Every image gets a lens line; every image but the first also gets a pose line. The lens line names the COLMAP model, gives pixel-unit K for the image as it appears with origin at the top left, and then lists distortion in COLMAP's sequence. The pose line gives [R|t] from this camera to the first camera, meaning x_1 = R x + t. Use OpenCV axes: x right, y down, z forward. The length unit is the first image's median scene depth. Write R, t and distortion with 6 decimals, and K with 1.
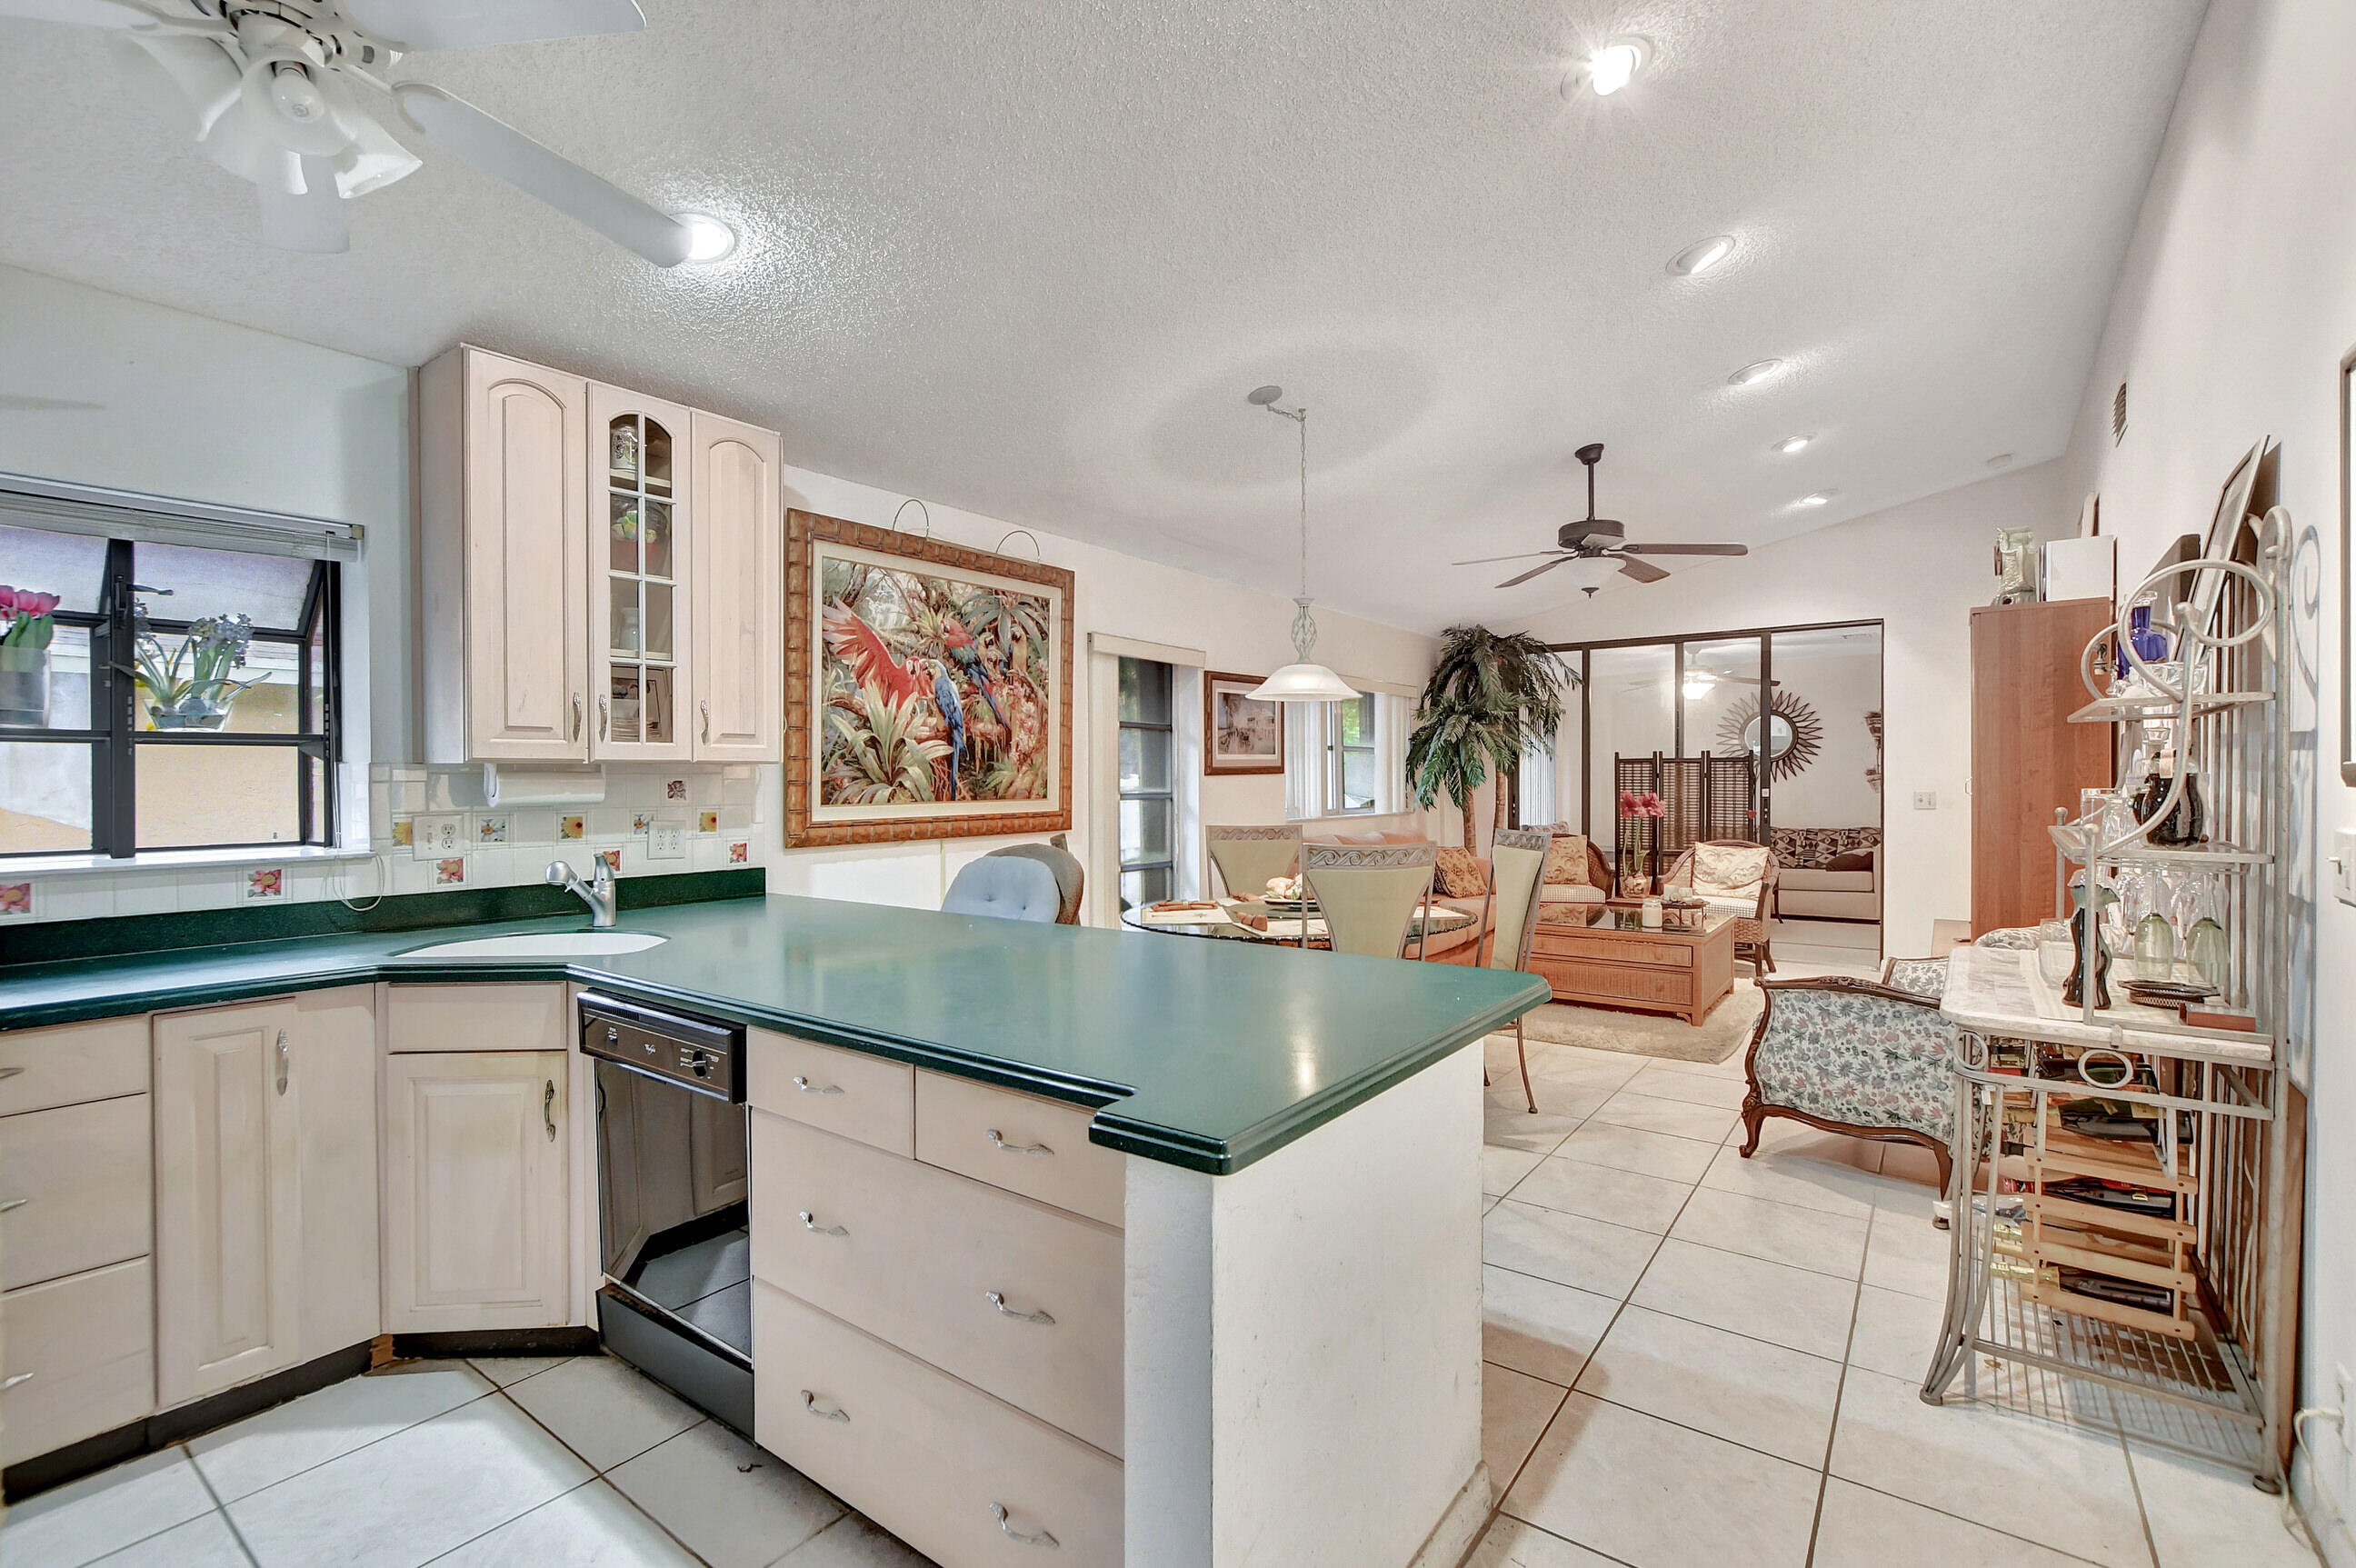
lens RADIAL K [[1070.5, 0, 1159.4], [0, 1070.5, 789.3], [0, 0, 1]] dist [-0.005185, -0.000309]
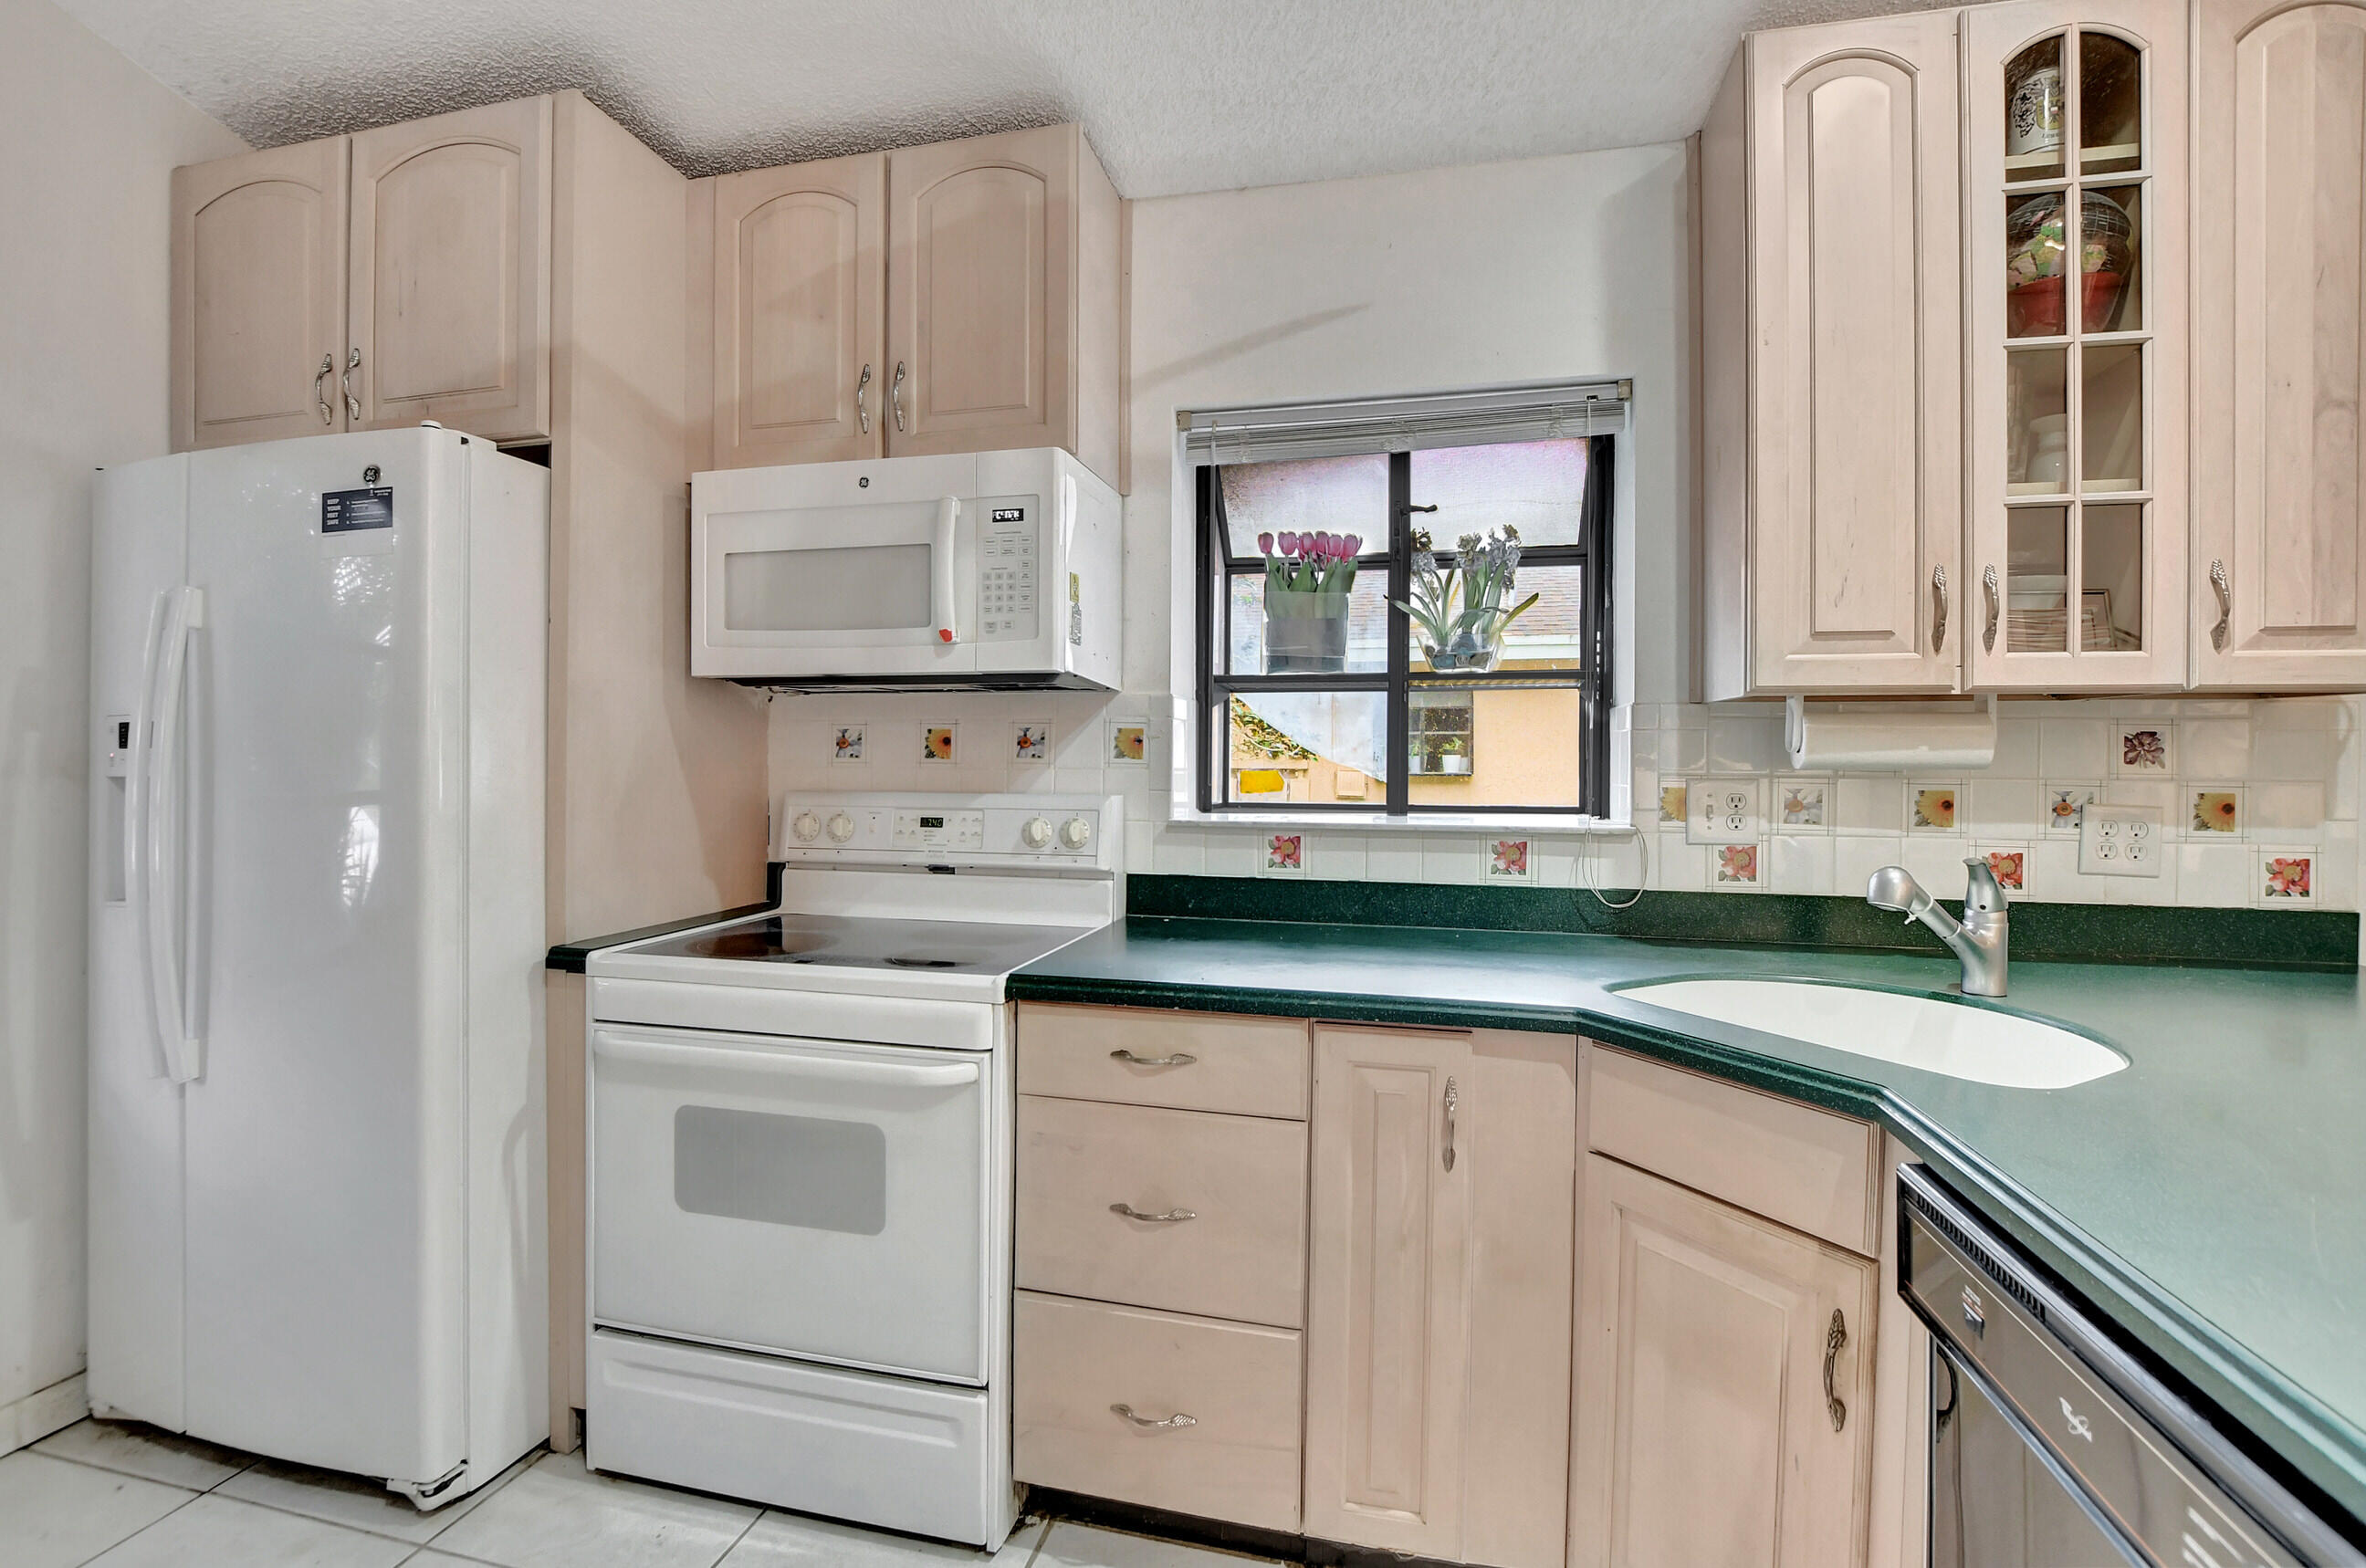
lens RADIAL K [[1054.6, 0, 1175.8], [0, 1054.6, 762.0], [0, 0, 1]] dist [-0.028576, 0.000225]
pose [[0.396848, 0.009534, -0.917835, -0.150722], [-0.019895, 0.999800, 0.001783, 0.013903], [0.917669, 0.017553, 0.396959, 0.308770]]
